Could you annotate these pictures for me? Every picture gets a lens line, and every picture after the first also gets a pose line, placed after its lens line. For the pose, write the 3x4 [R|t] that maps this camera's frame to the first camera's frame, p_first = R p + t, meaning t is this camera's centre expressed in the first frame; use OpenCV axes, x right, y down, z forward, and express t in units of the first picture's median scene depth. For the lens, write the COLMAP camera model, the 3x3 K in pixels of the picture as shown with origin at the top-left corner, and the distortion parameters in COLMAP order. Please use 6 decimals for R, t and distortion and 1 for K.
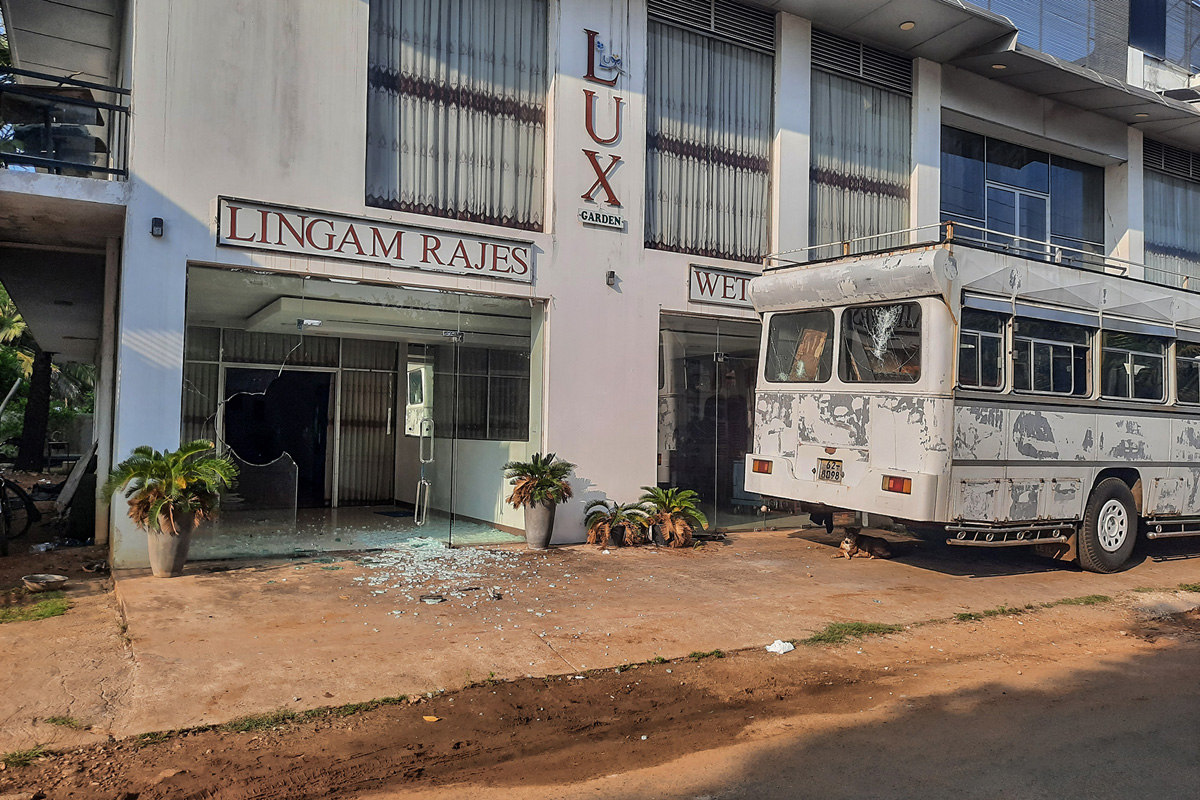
lens RADIAL K [[866.2, 0, 600.0], [0, 866.2, 400.0], [0, 0, 1]] dist [0.034437, -0.002931]
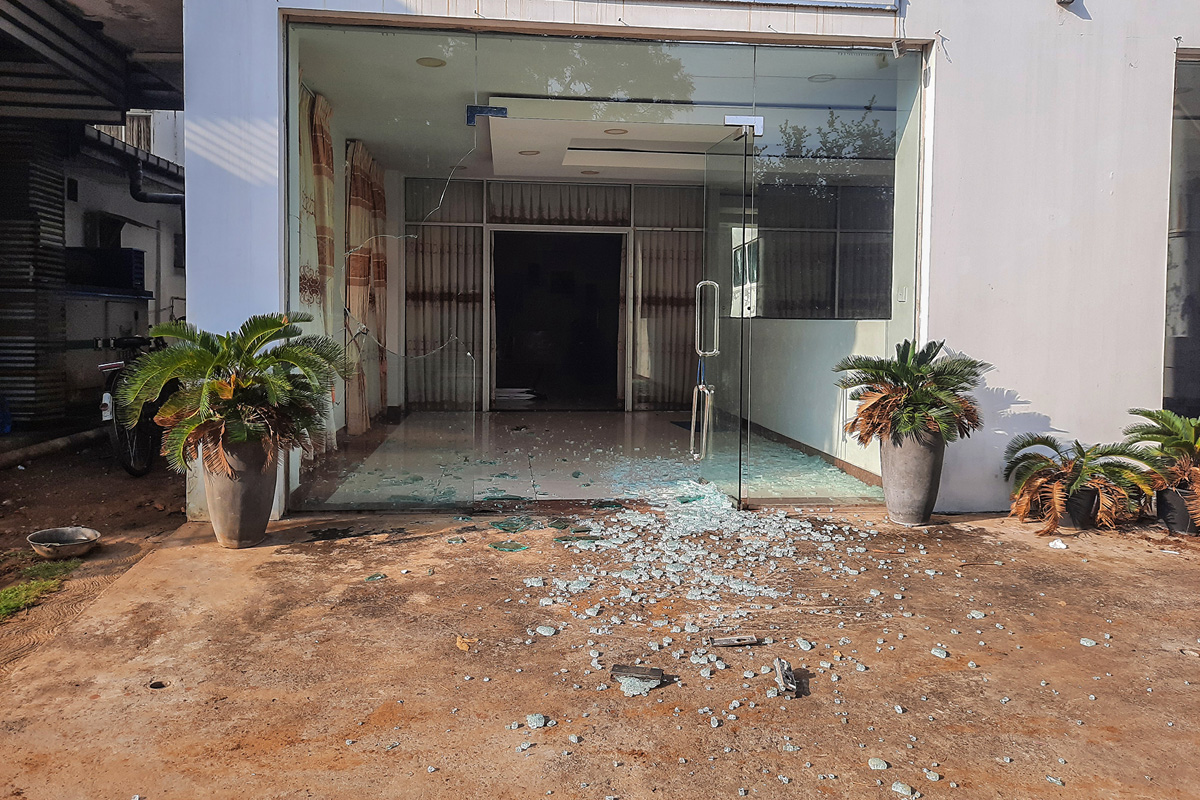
lens RADIAL K [[867.1, 0, 600.9], [0, 867.1, 341.0], [0, 0, 1]] dist [0.049064, -0.007310]
pose [[0.912832, 0.004804, -0.408307, -0.025085], [0.019301, 0.998305, 0.054897, 0.028466], [0.407879, -0.057992, 0.911192, 0.434583]]
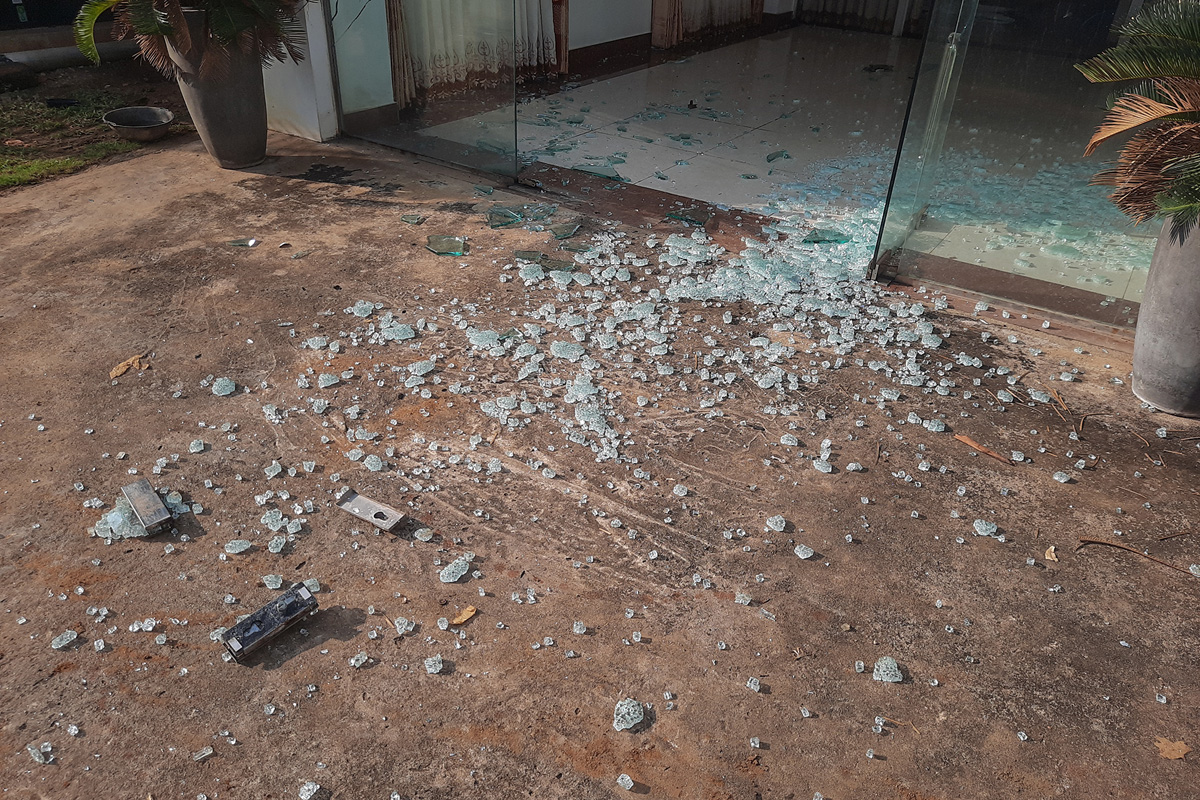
lens RADIAL K [[866.2, 0, 600.0], [0, 866.2, 400.0], [0, 0, 1]] dist [0.034437, -0.002931]
pose [[0.443875, 0.467189, -0.764663, 0.044670], [0.002319, 0.852733, 0.522343, 0.039002], [0.896086, -0.233628, 0.377423, 0.727262]]
